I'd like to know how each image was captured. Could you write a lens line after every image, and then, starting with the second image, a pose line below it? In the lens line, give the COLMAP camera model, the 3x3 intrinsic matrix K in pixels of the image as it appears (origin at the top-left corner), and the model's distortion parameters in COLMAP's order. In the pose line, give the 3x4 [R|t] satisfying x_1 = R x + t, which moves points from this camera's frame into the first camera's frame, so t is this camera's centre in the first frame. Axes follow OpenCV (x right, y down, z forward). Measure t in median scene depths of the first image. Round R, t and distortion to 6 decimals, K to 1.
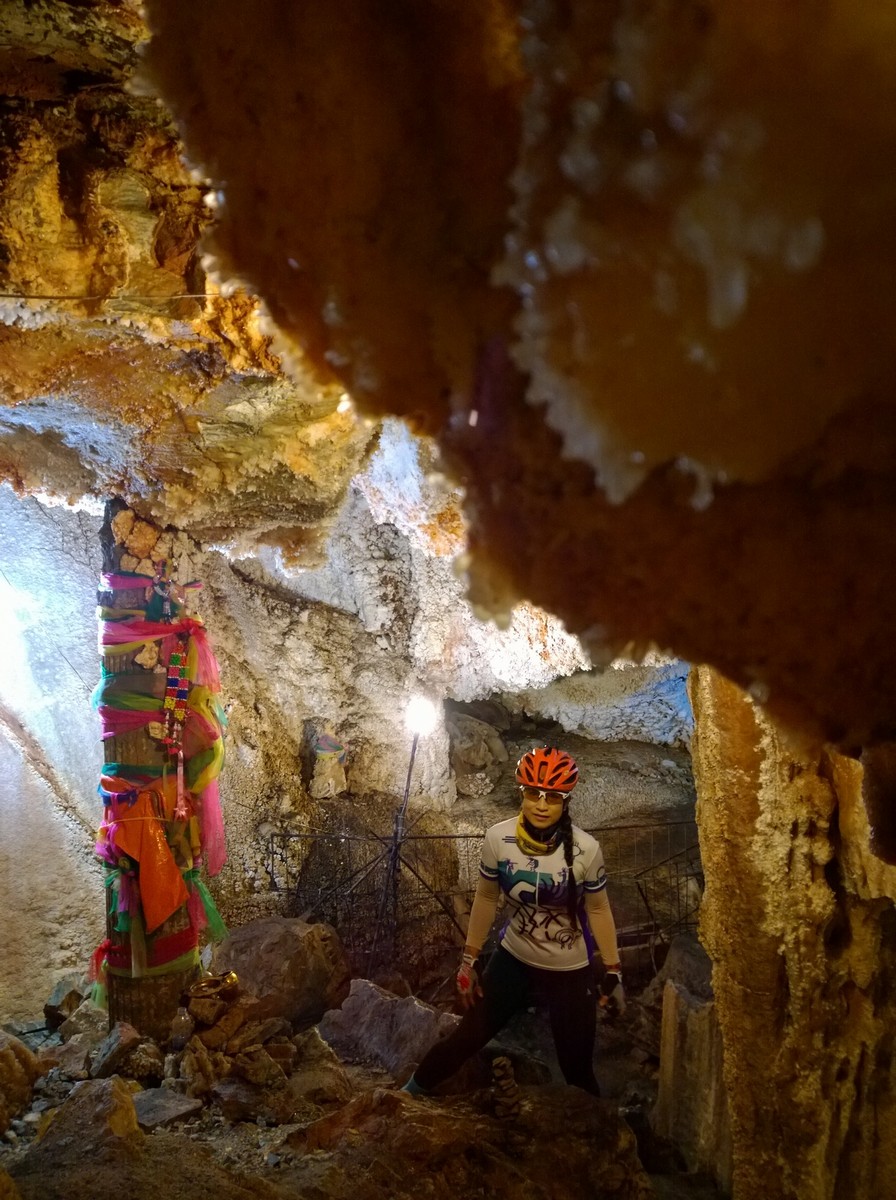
lens RADIAL K [[923.7, 0, 447.5], [0, 923.7, 604.0], [0, 0, 1]] dist [0.041744, 0.013904]
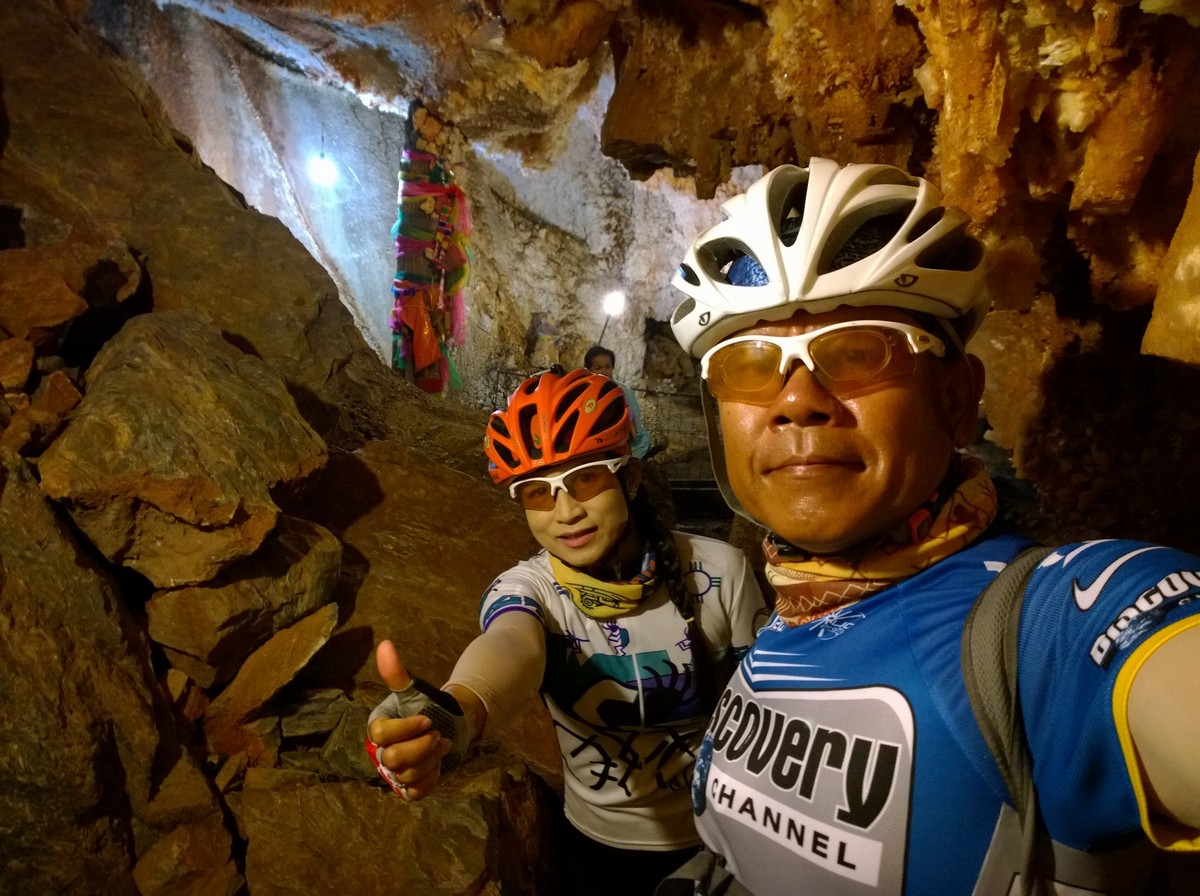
lens RADIAL K [[923.7, 0, 587.5], [0, 923.7, 441.0], [0, 0, 1]] dist [0.041744, 0.013904]
pose [[0.984934, 0.134932, -0.108157, 0.118195], [-0.115948, 0.979309, 0.165860, 0.108673], [0.128299, -0.150820, 0.980200, -0.401690]]
